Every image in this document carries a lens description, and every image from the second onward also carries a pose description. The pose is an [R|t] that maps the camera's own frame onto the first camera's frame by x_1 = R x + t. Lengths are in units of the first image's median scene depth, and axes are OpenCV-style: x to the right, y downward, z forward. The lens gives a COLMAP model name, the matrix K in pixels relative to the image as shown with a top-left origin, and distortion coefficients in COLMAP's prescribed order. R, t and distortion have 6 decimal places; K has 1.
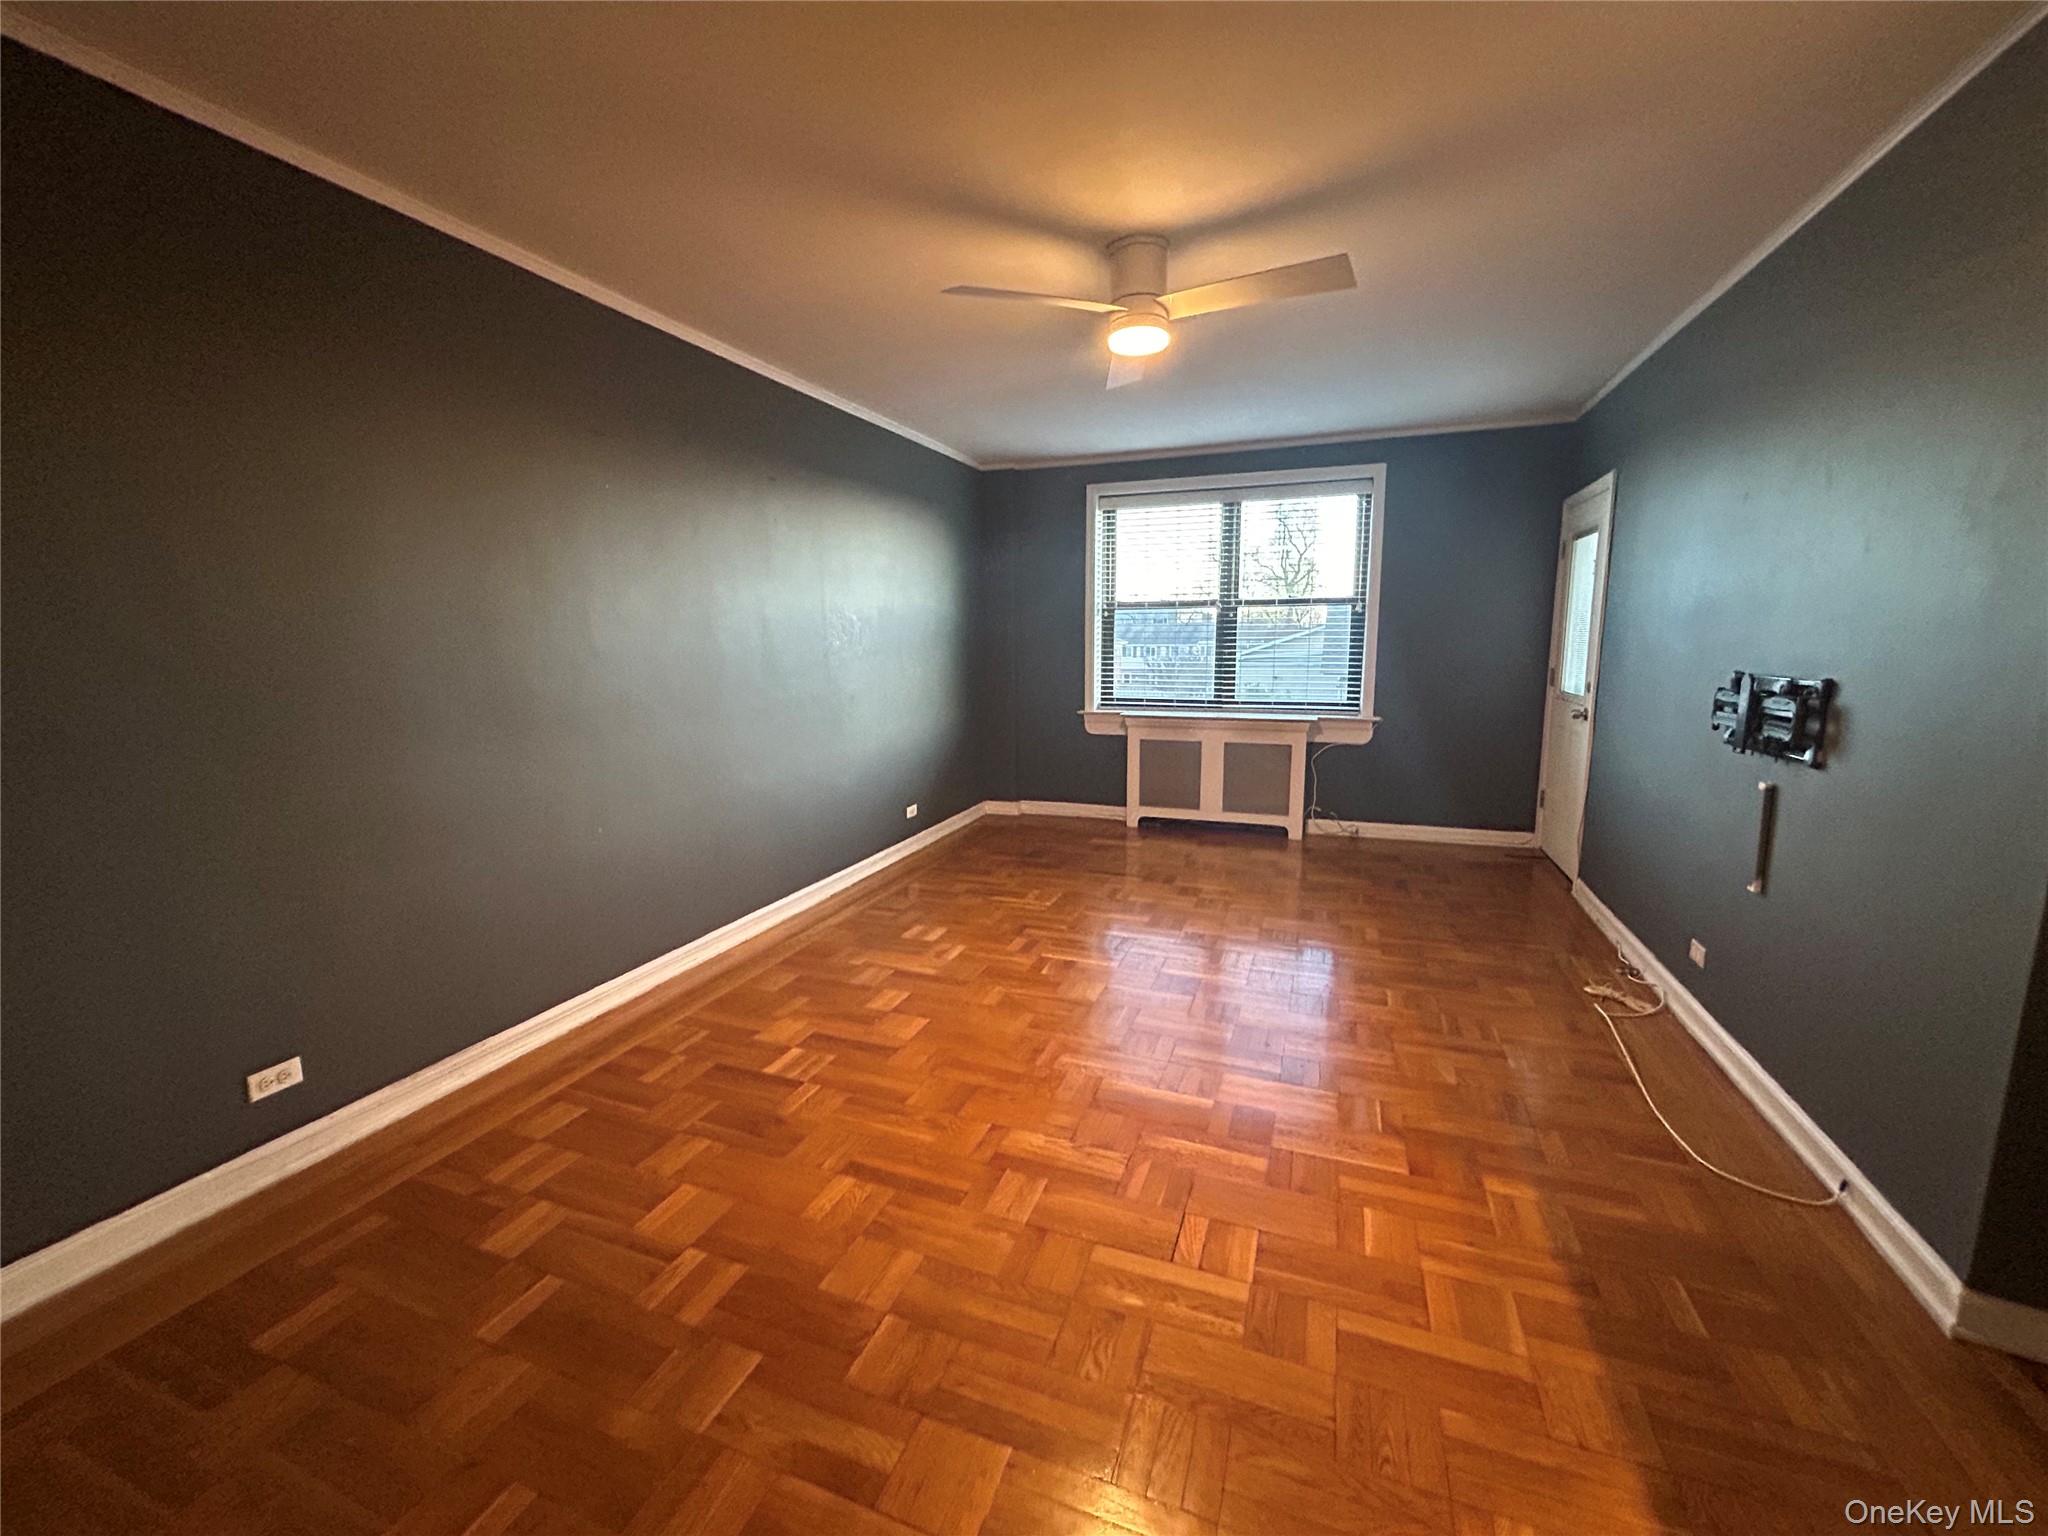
lens RADIAL K [[831.5, 0, 1026.9], [0, 831.5, 763.2], [0, 0, 1]] dist [0.002841, -0.000580]
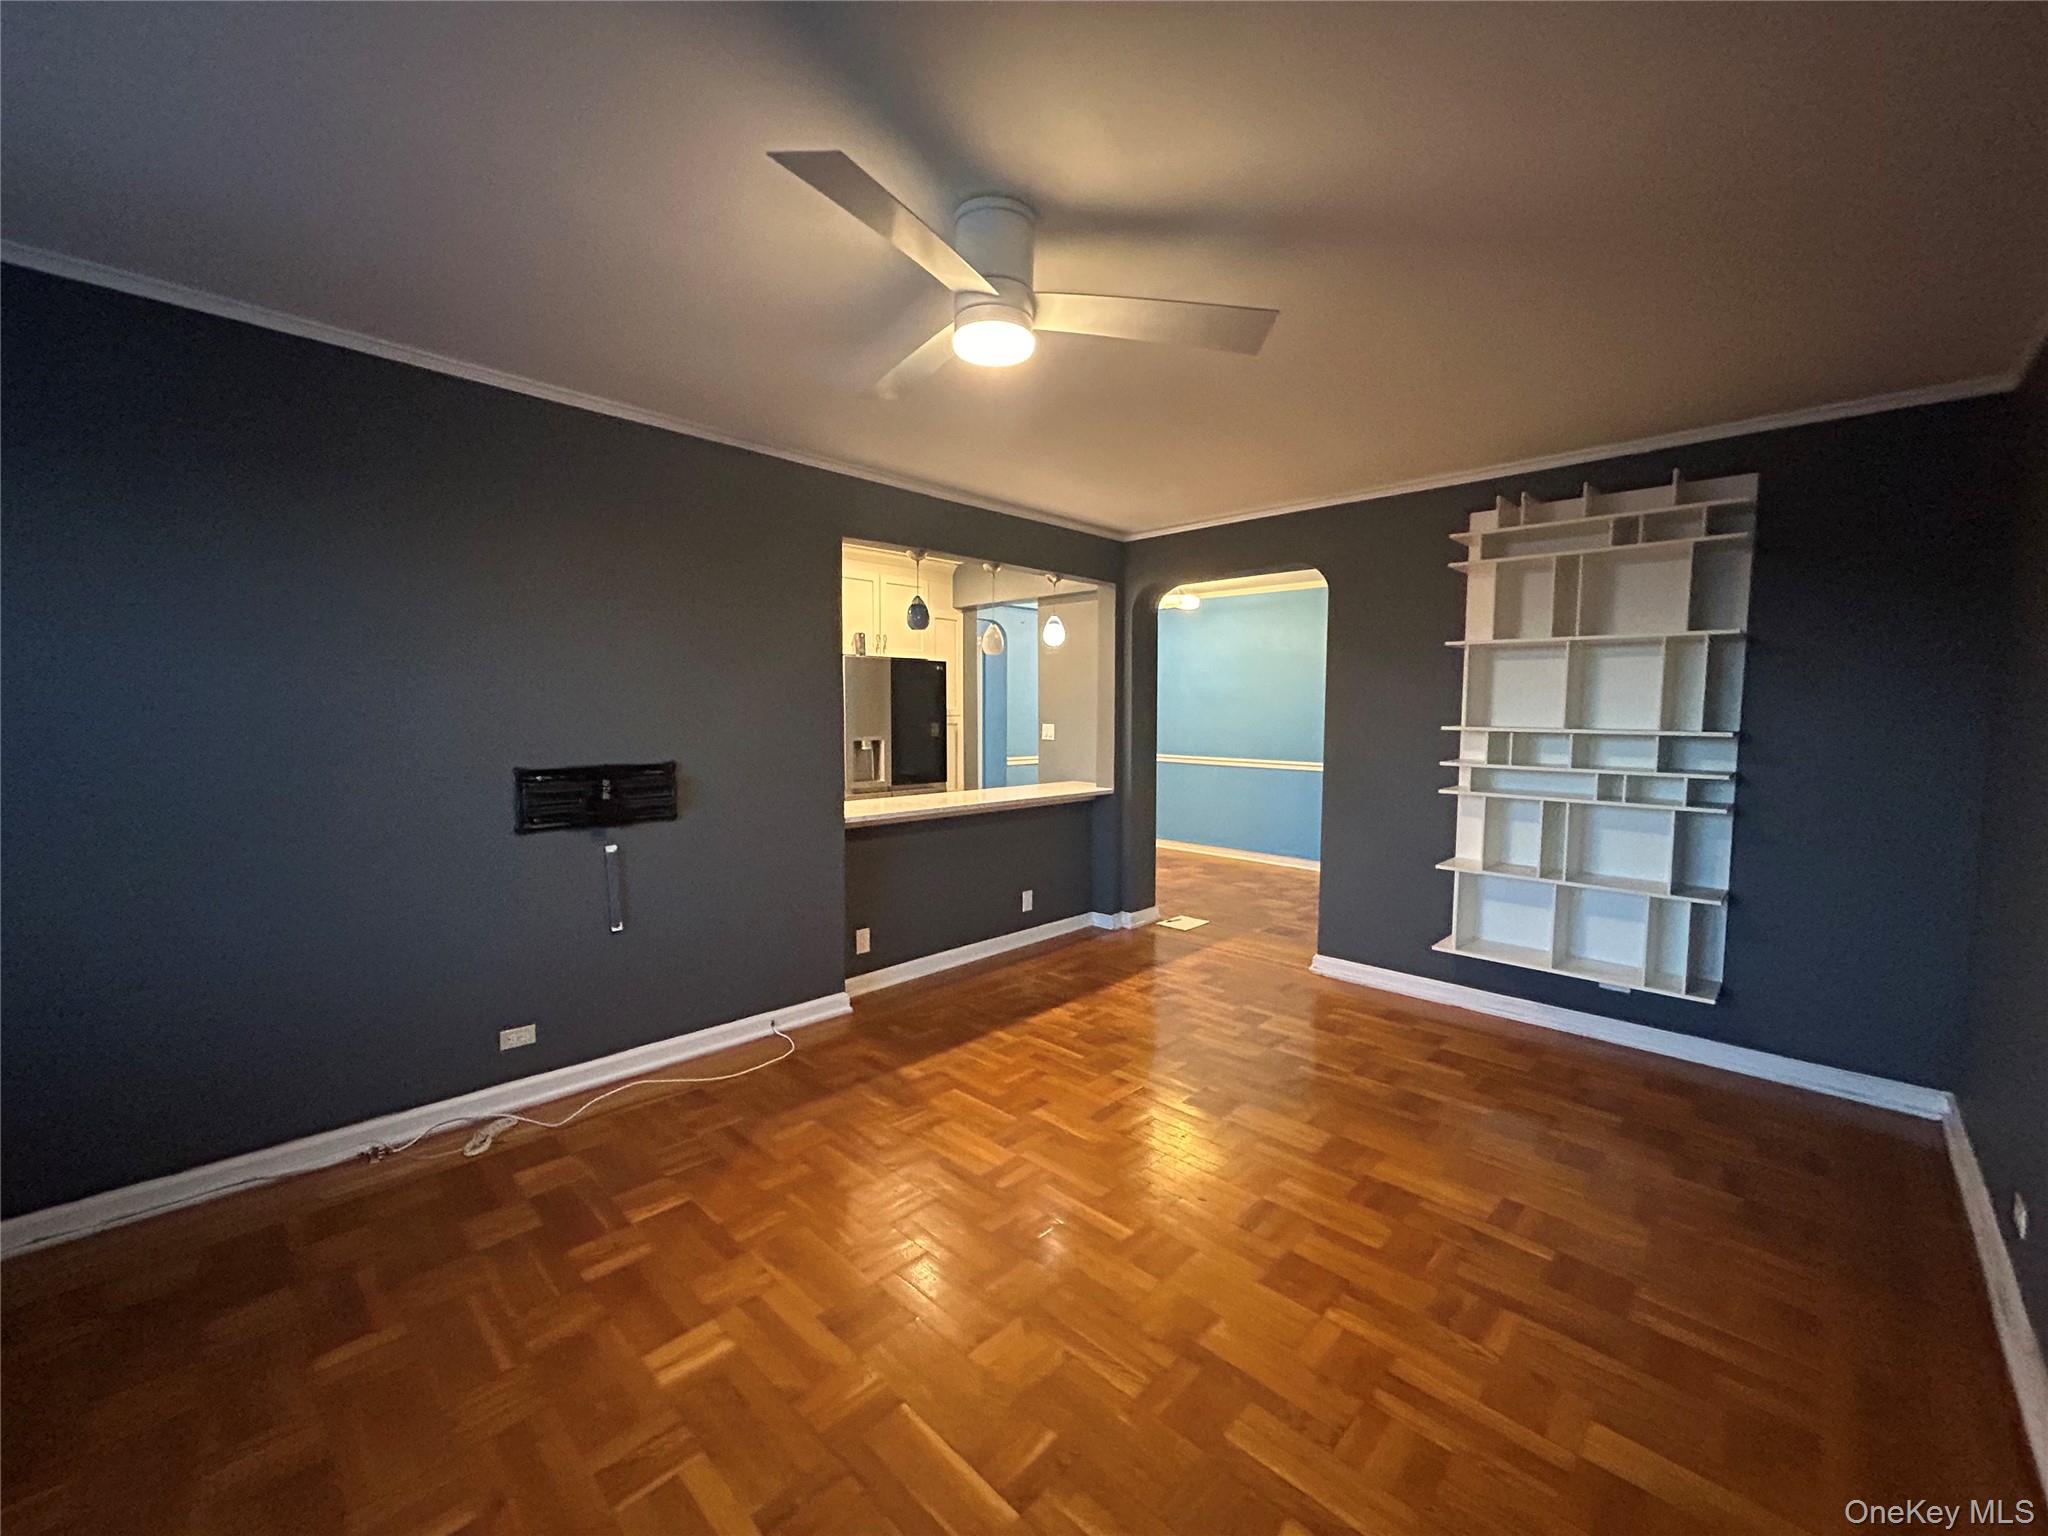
lens RADIAL K [[831.5, 0, 1026.2], [0, 831.5, 770.6], [0, 0, 1]] dist [0.002841, -0.000580]
pose [[-0.914901, -0.031870, 0.402419, -0.162716], [0.060354, 0.974874, 0.214423, -0.252976], [-0.399142, 0.220464, -0.889990, 1.454981]]
